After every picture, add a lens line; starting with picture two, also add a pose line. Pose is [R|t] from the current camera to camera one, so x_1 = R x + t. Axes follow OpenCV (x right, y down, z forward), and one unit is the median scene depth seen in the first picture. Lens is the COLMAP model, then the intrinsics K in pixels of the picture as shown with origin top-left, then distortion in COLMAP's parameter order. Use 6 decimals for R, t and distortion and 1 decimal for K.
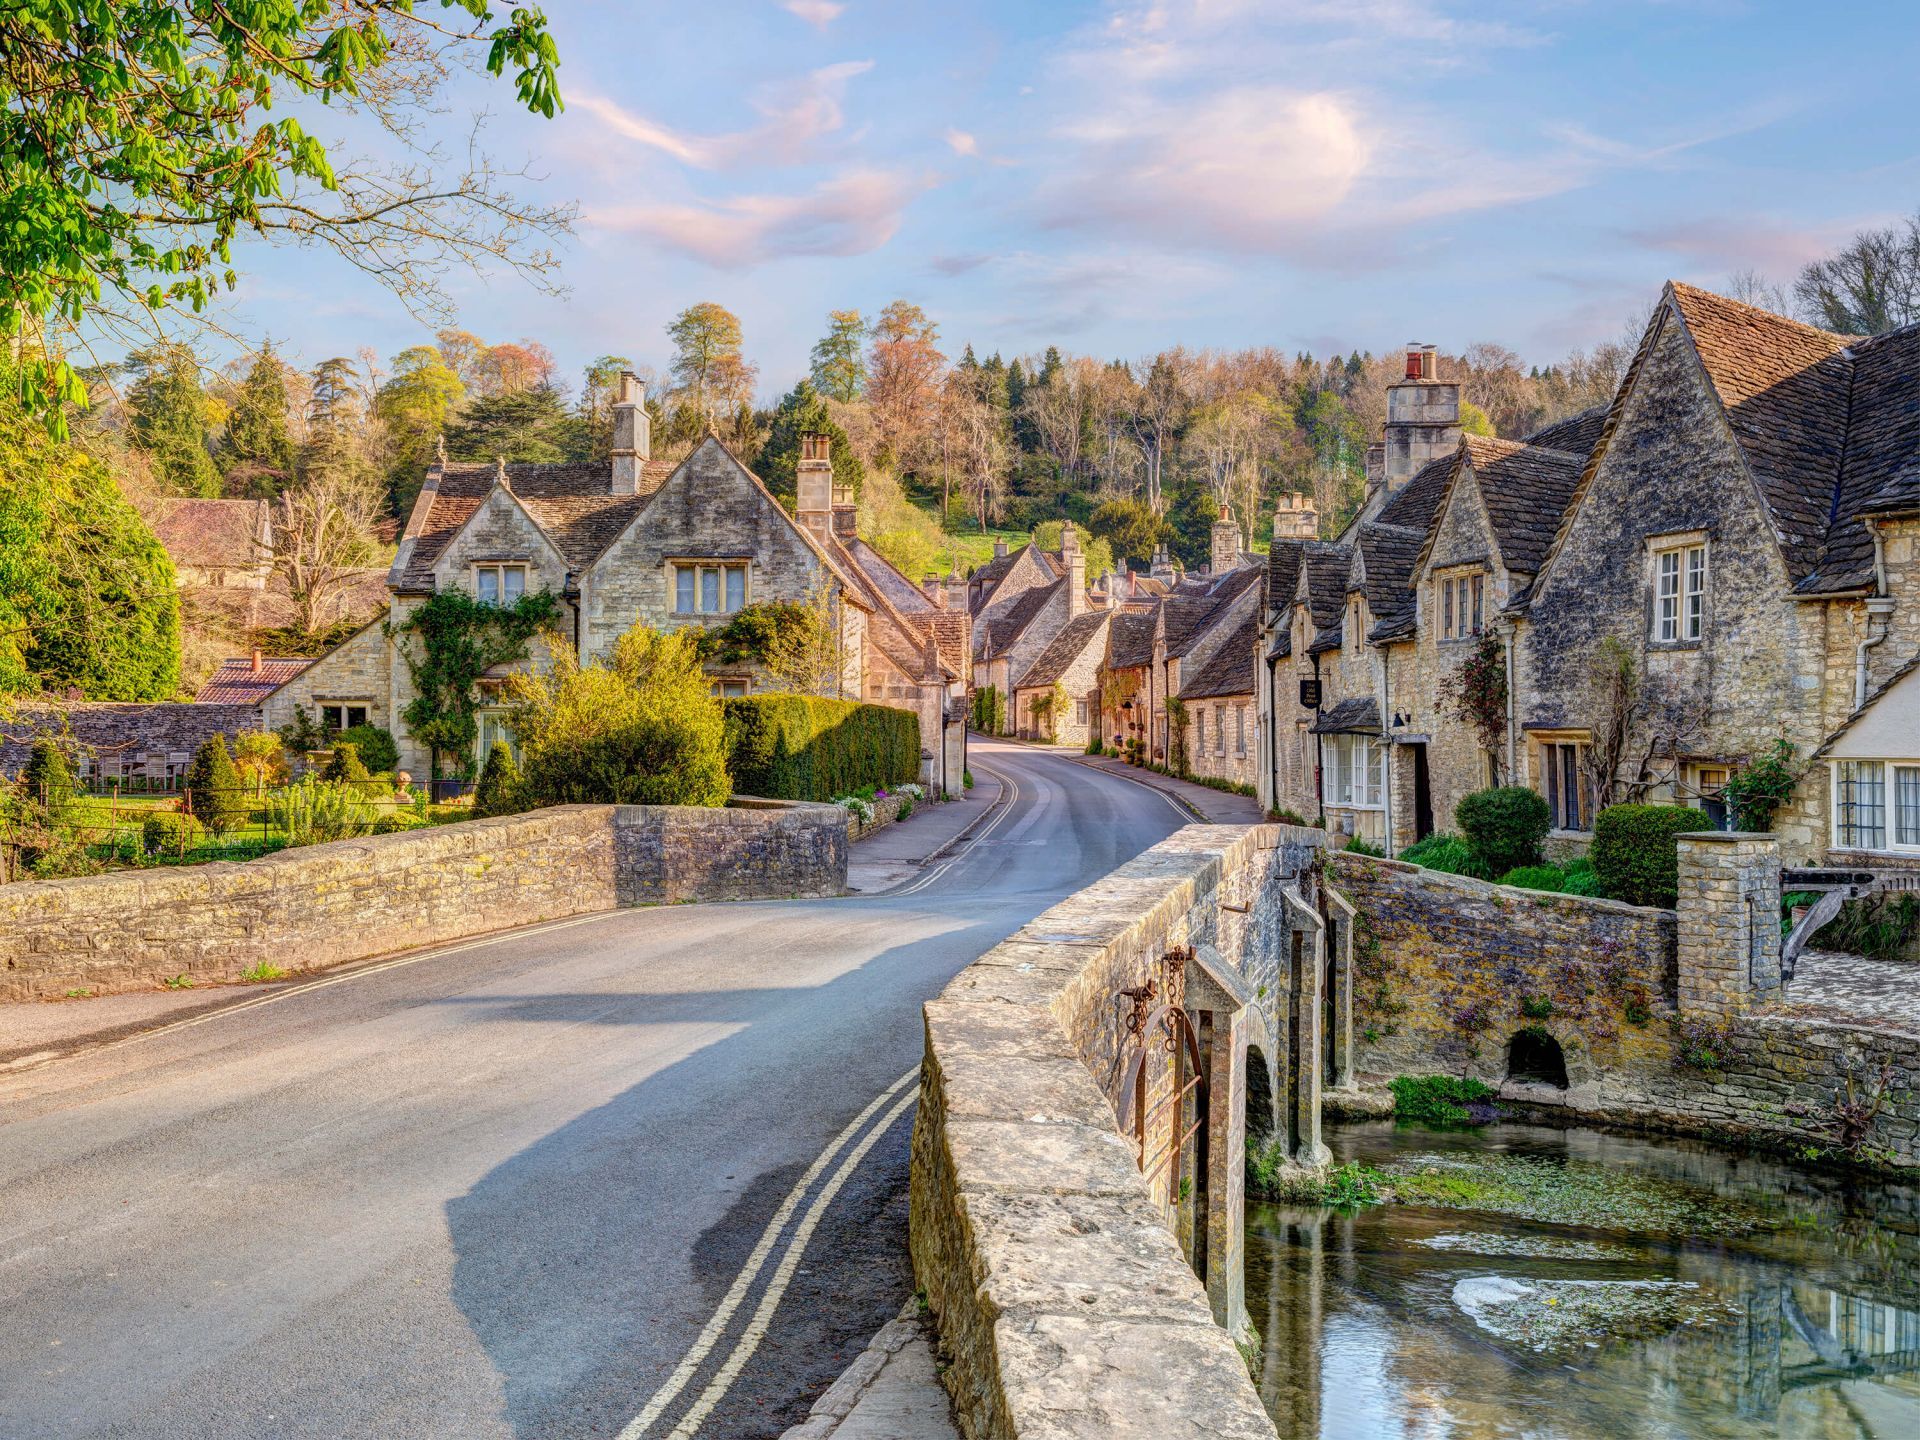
lens RADIAL K [[2089.8, 0, 940.2], [0, 2089.8, 687.3], [0, 0, 1]] dist [-0.012275, 0.000000]
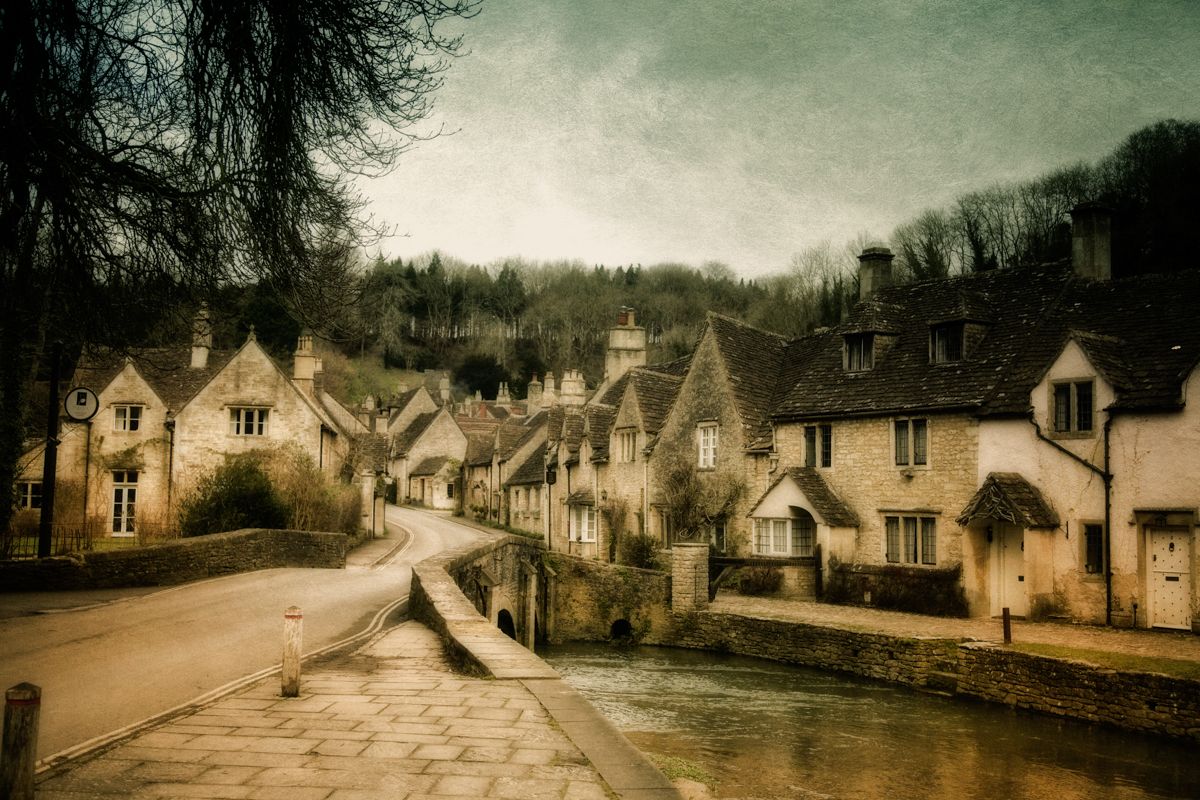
lens RADIAL K [[1321.6, 0, 605.8], [0, 1321.6, 407.2], [0, 0, 1]] dist [0.011353, 0.000000]
pose [[0.982980, 0.025816, 0.181890, -0.024623], [-0.016514, 0.998486, -0.052471, -0.008107], [-0.182969, 0.048574, 0.981918, -0.366128]]
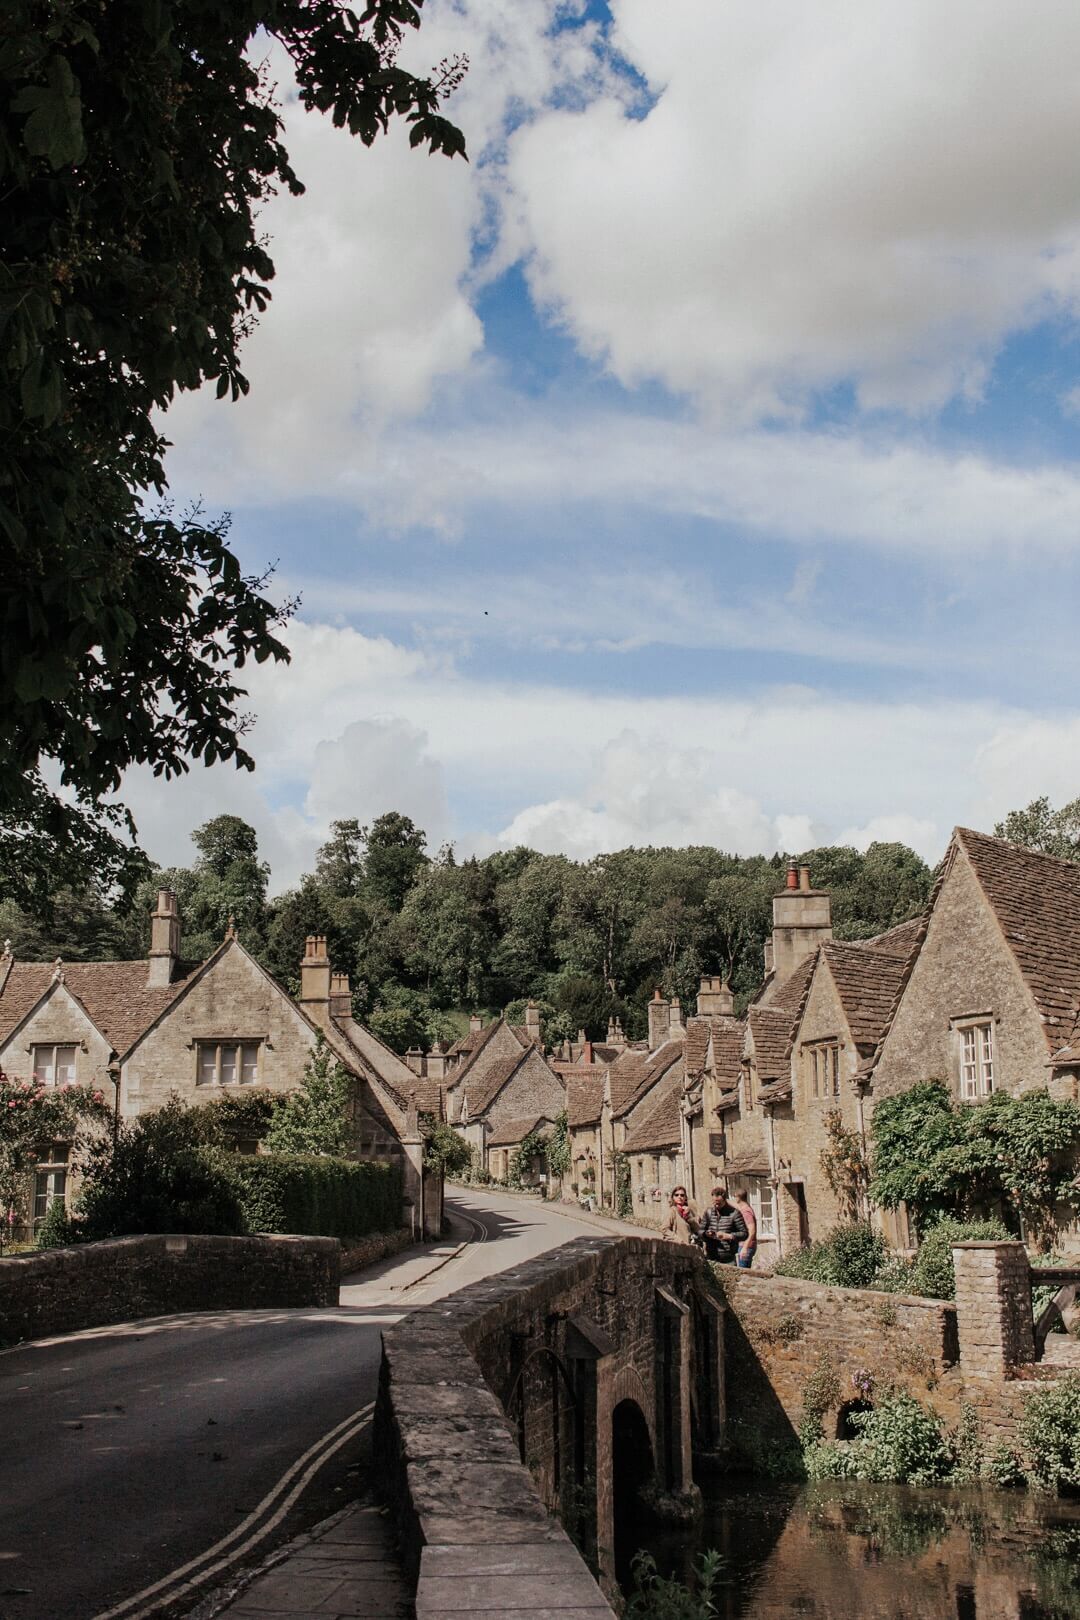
lens RADIAL K [[1784.1, 0, 532.0], [0, 1784.1, 798.1], [0, 0, 1]] dist [0.011353, 0.000000]
pose [[0.998166, -0.003470, 0.060441, 0.005736], [0.014939, 0.981602, -0.190354, 0.001686], [-0.058669, 0.190908, 0.979853, -0.099745]]
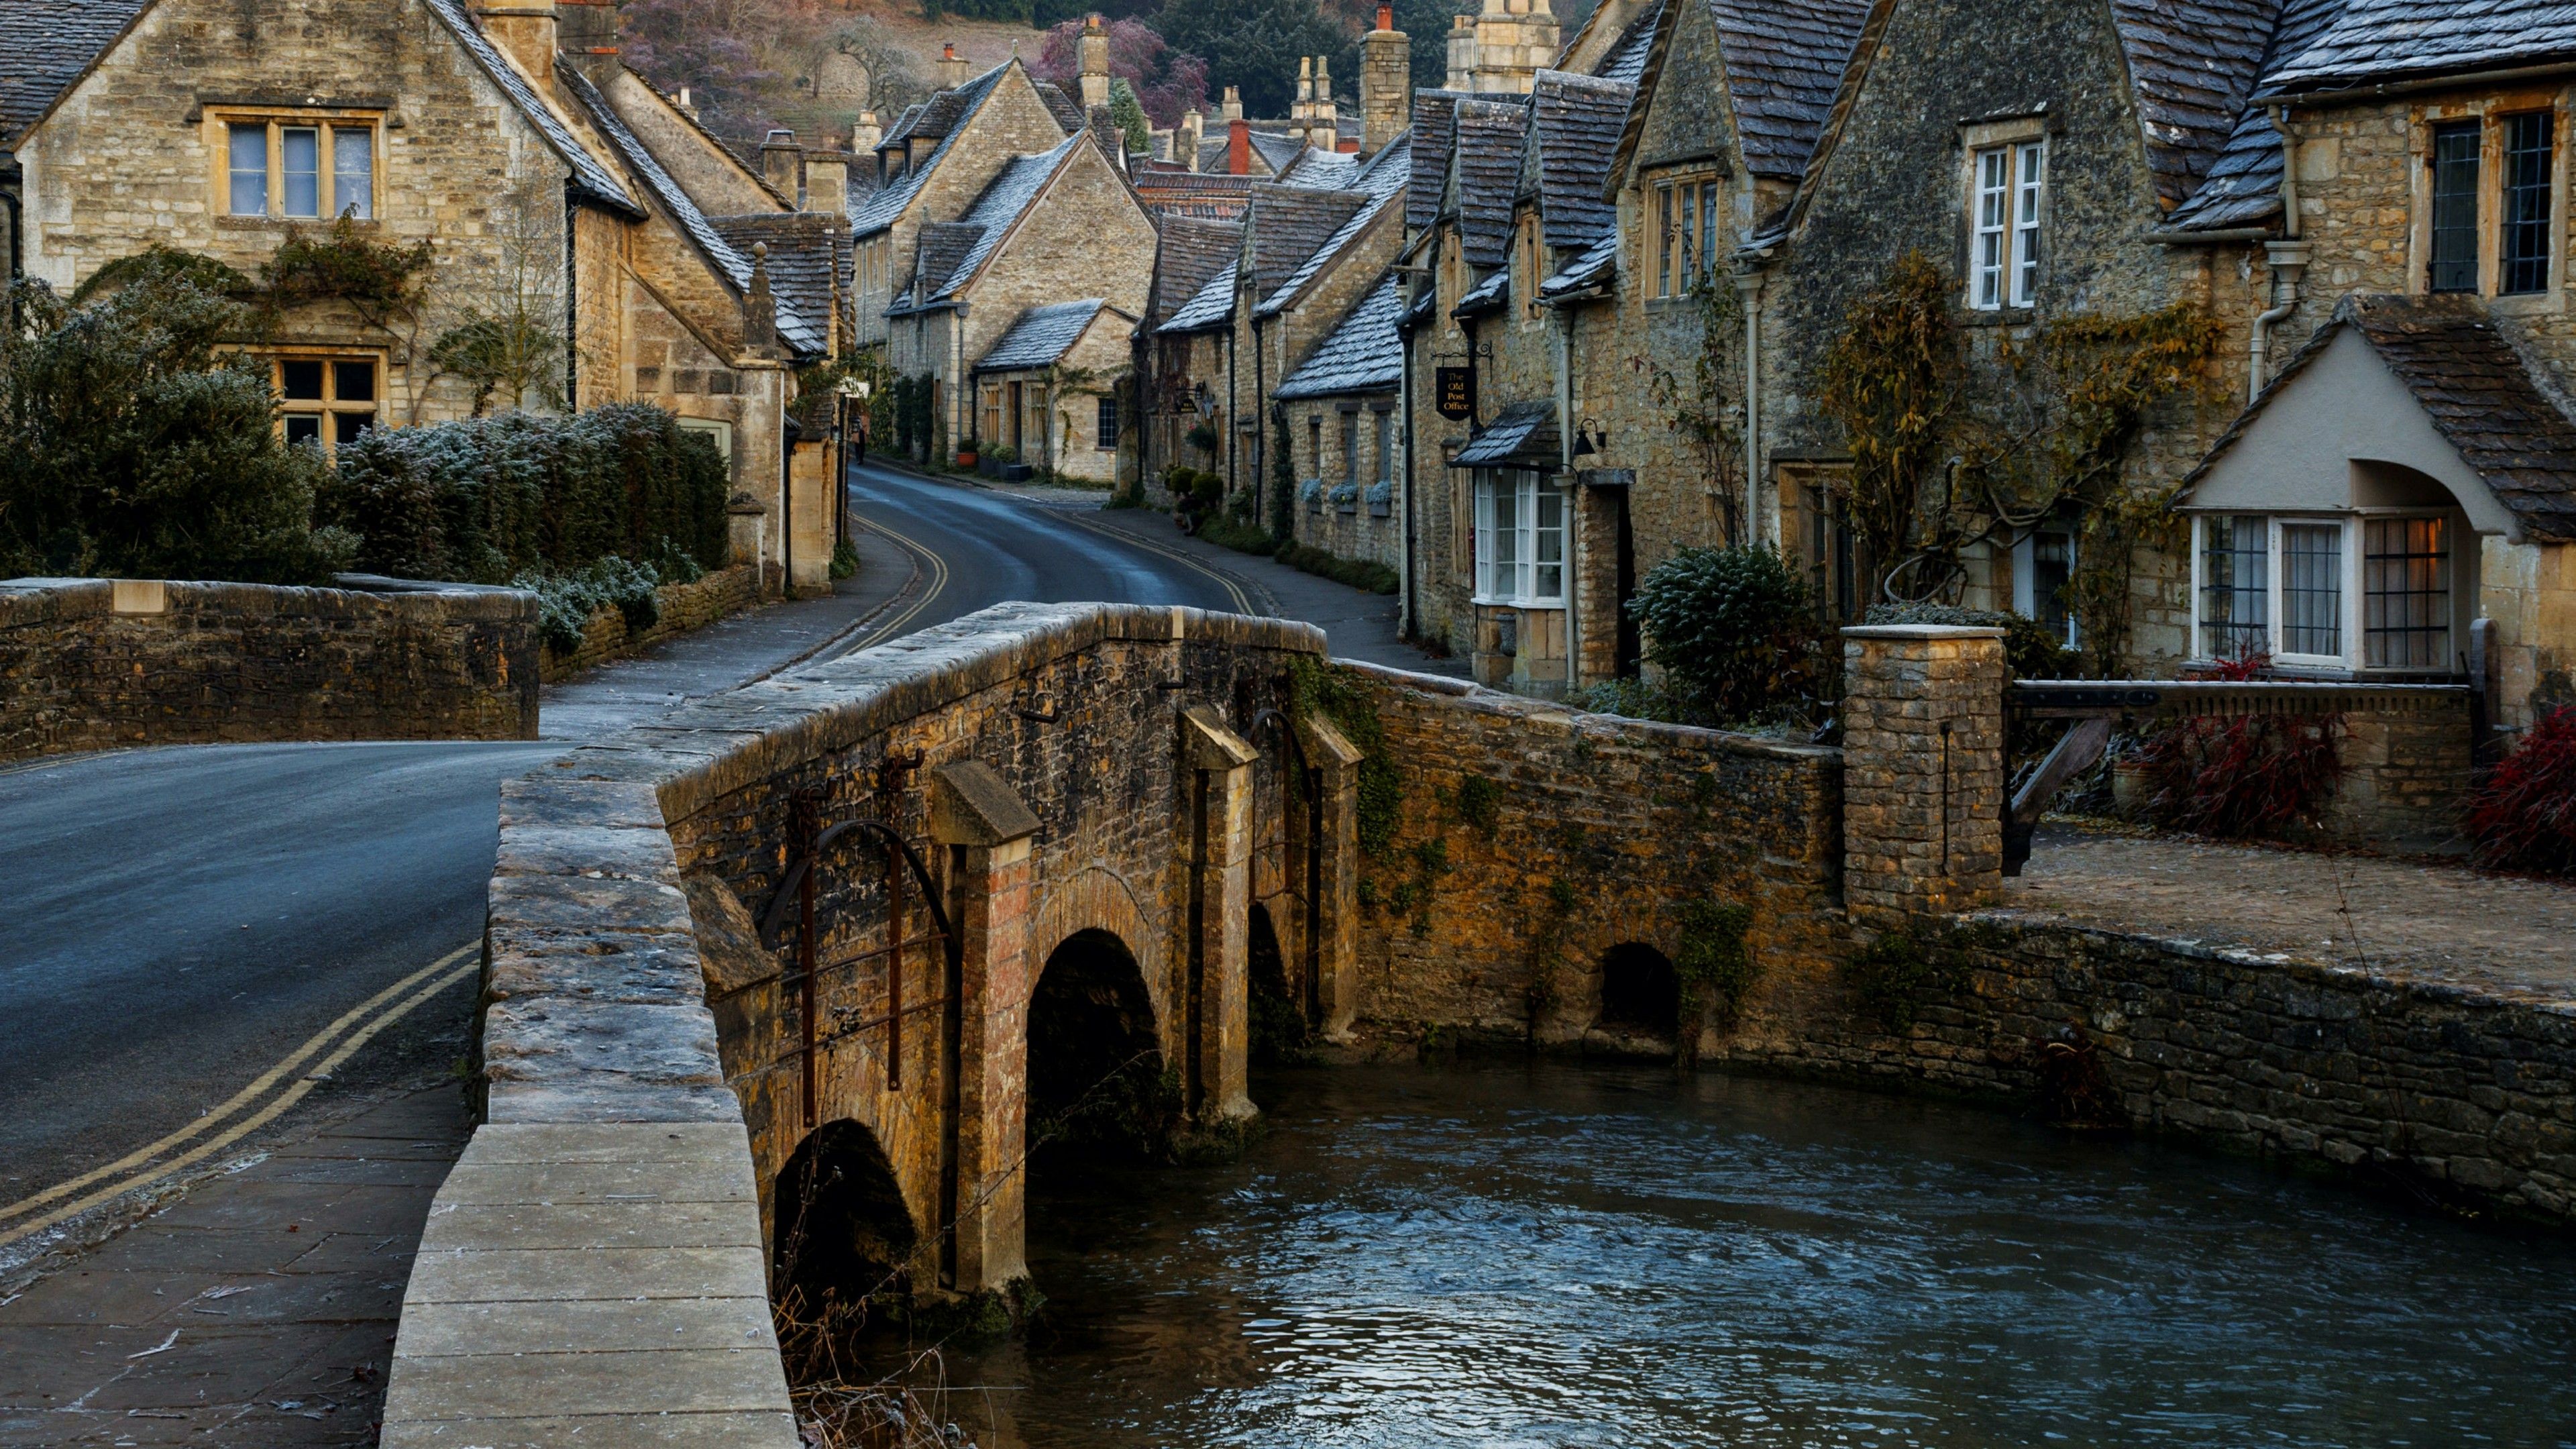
lens RADIAL K [[4441.4, 0, 1285.7], [0, 4441.4, 603.9], [0, 0, 1]] dist [0.309919, 0.000000]
pose [[0.994870, 0.000294, 0.101163, 0.026570], [-0.005683, 0.998579, 0.052993, -0.004325], [-0.101004, -0.053296, 0.993457, -0.180032]]
